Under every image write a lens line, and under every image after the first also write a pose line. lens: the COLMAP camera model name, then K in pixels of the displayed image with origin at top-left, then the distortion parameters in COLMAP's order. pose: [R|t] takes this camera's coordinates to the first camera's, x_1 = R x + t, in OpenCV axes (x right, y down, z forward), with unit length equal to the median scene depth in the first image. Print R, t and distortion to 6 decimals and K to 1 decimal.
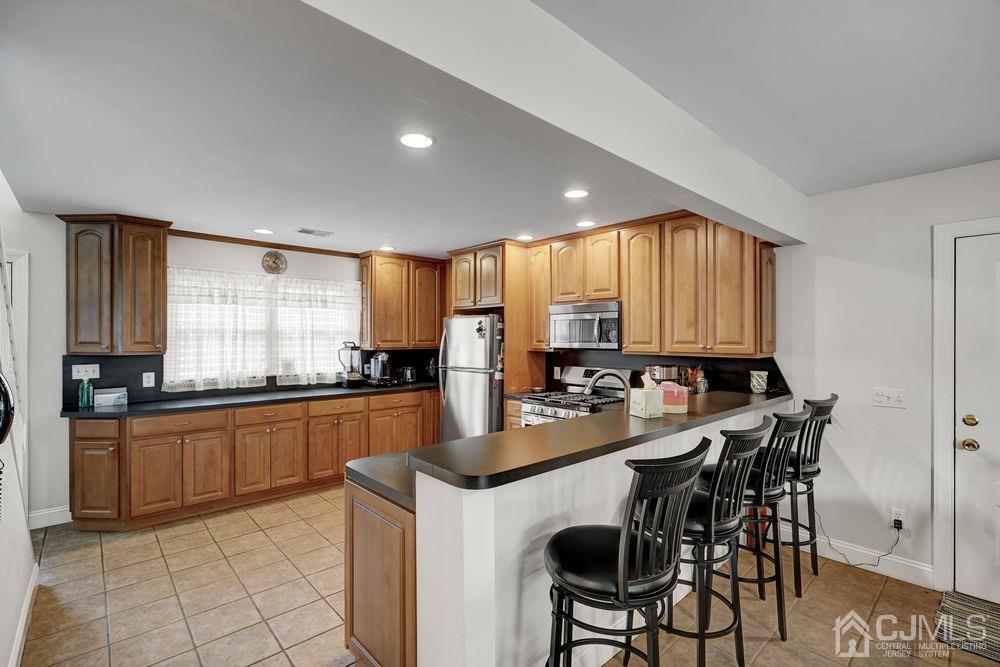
lens RADIAL K [[456.6, 0, 500.1], [0, 456.6, 336.6], [0, 0, 1]] dist [-0.000328, 0.000384]
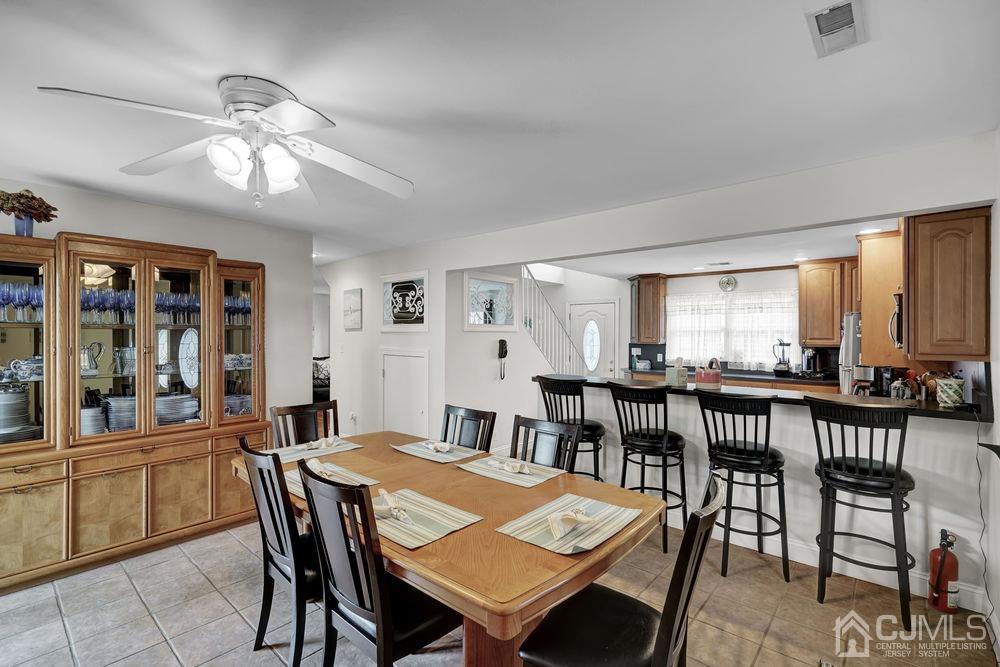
lens RADIAL K [[456.6, 0, 500.1], [0, 456.6, 336.6], [0, 0, 1]] dist [-0.000328, 0.000384]
pose [[0.112462, 0.004582, -0.993645, 0.899468], [-0.000844, 0.999989, 0.004516, 0.000359], [0.993656, 0.000331, 0.112465, 0.127667]]
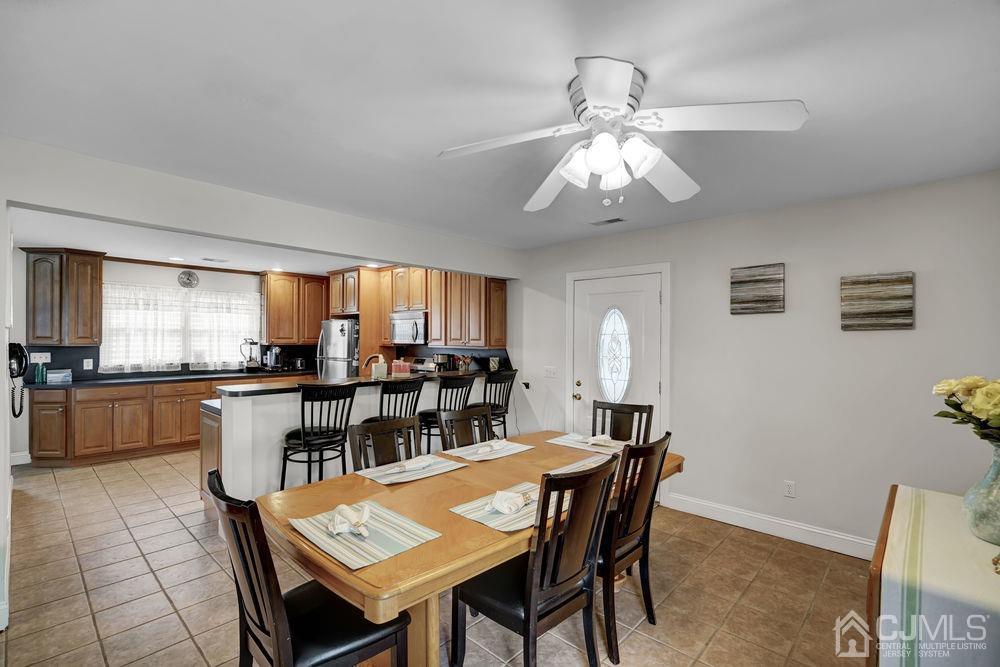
lens RADIAL K [[456.6, 0, 500.1], [0, 456.6, 336.6], [0, 0, 1]] dist [-0.000328, 0.000384]
pose [[0.996771, 0.006549, 0.080029, 0.329336], [-0.006519, 0.999979, -0.000644, 0.002214], [-0.080031, 0.000120, 0.996792, -0.433753]]
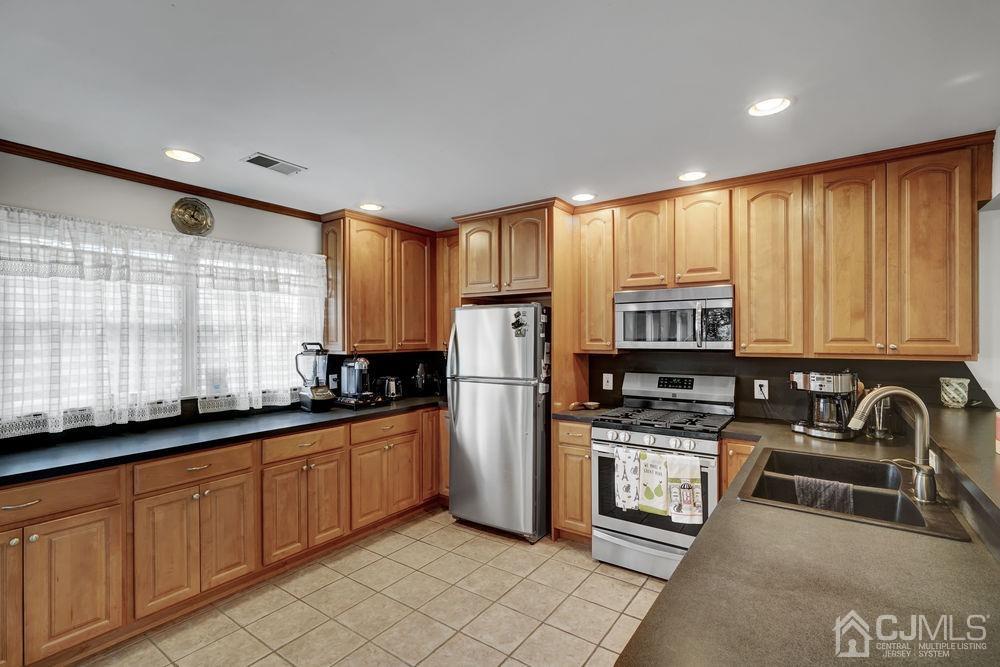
lens RADIAL K [[456.6, 0, 500.1], [0, 456.6, 336.6], [0, 0, 1]] dist [-0.000328, 0.000384]
pose [[0.977242, -0.005371, 0.212061, -0.225573], [0.004946, 0.999985, 0.002532, 0.002068], [-0.212071, -0.001425, 0.977253, 0.311729]]
